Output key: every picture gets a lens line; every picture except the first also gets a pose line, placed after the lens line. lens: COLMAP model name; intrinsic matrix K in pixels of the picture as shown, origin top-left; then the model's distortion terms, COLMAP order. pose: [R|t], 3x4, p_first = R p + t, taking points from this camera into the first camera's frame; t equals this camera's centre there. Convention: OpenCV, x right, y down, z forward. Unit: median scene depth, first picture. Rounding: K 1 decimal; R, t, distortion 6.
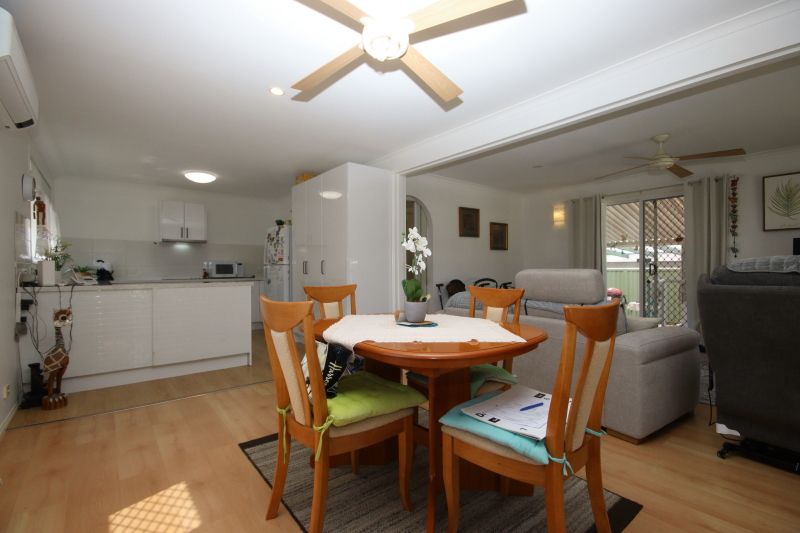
lens RADIAL K [[367.8, 0, 399.8], [0, 367.8, 266.8], [0, 0, 1]] dist [-0.000599, -0.000512]
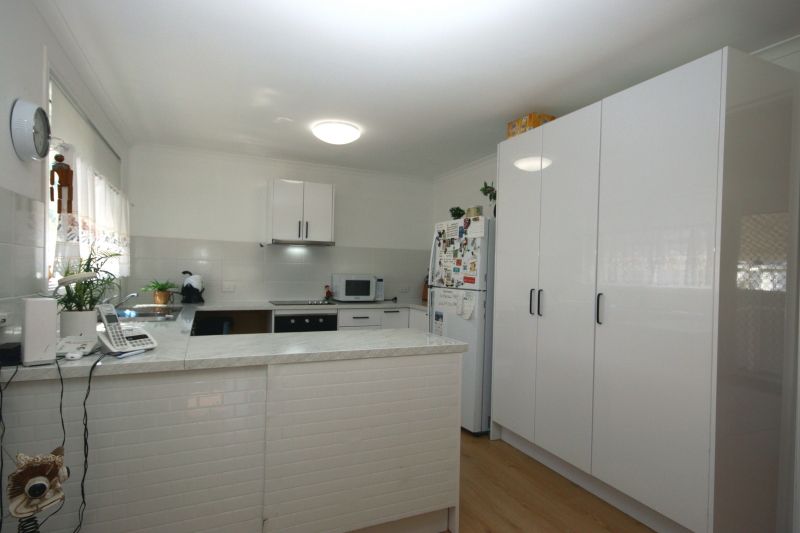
lens RADIAL K [[438.5, 0, 400.4], [0, 438.5, 267.9], [0, 0, 1]] dist [0.000957, 0.001886]
pose [[0.965325, 0.026377, -0.259713, -0.250258], [-0.027471, 0.999622, -0.000581, -0.033959], [0.259600, 0.007696, 0.965686, 0.349302]]
